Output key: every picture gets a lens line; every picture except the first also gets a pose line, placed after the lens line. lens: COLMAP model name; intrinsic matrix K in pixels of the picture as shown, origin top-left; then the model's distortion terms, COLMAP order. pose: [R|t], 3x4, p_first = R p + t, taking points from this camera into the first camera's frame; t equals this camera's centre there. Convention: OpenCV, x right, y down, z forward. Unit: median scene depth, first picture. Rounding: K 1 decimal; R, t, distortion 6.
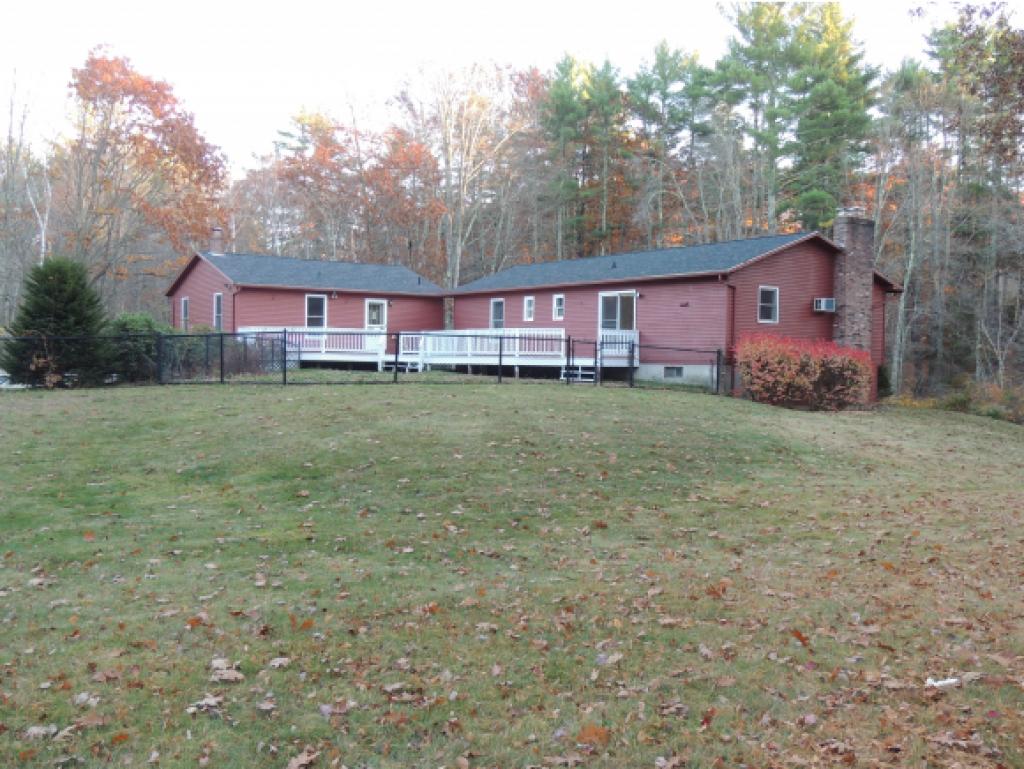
lens RADIAL K [[981.3, 0, 511.1], [0, 981.3, 384.3], [0, 0, 1]] dist [0.000967, 0.000000]
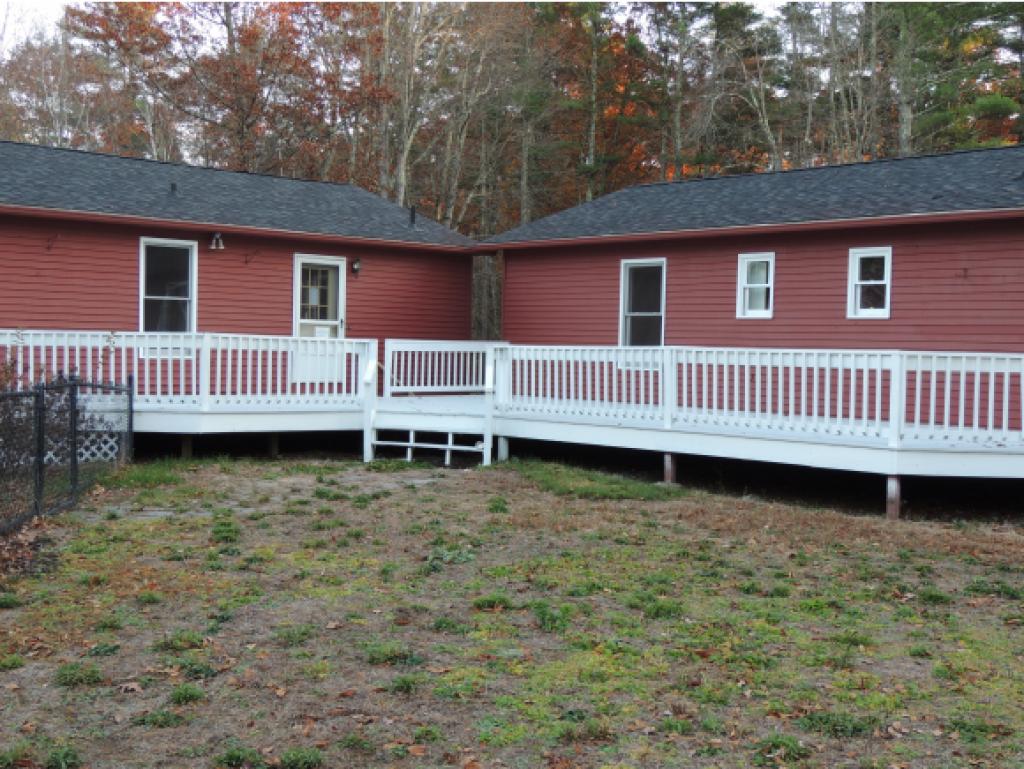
lens RADIAL K [[1176.9, 0, 518.1], [0, 1176.9, 380.2], [0, 0, 1]] dist [-0.035065, 0.000000]
pose [[0.990702, 0.003856, 0.135992, -0.126445], [-0.004218, 0.999988, 0.002375, -0.038999], [-0.135981, -0.002927, 0.990707, 0.535032]]
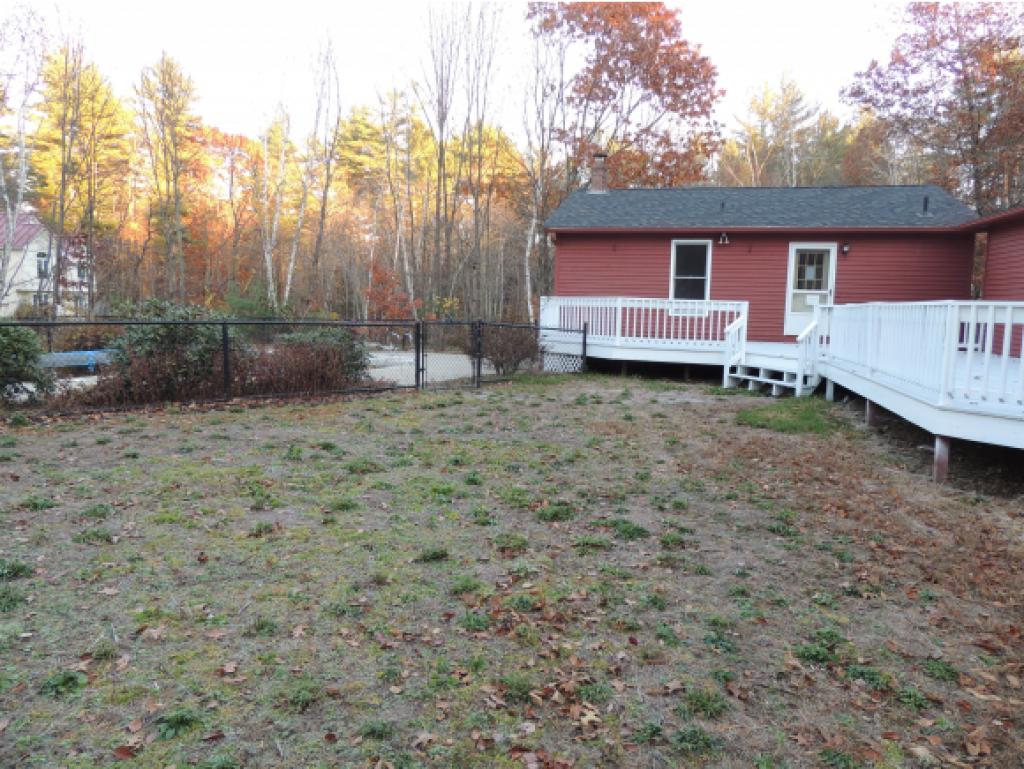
lens RADIAL K [[730.4, 0, 510.9], [0, 730.4, 381.2], [0, 0, 1]] dist [-0.017685, -0.004513]
pose [[0.654181, 0.081335, -0.751952, 0.064043], [-0.034749, 0.996383, 0.077544, -0.036974], [0.755539, -0.024598, 0.654642, 0.627295]]
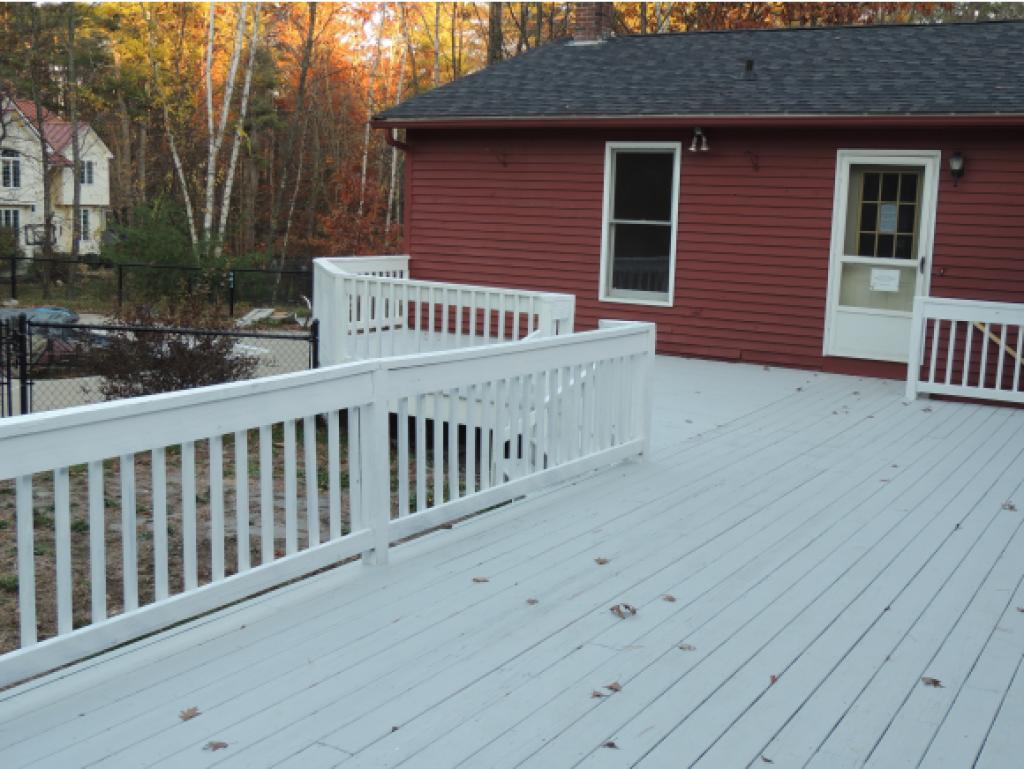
lens RADIAL K [[1176.9, 0, 508.3], [0, 1176.9, 383.5], [0, 0, 1]] dist [-0.035065, 0.000000]
pose [[0.410900, 0.132097, -0.902060, 0.091601], [-0.060833, 0.991215, 0.117443, -0.060169], [0.909649, 0.006618, 0.415326, 0.822959]]
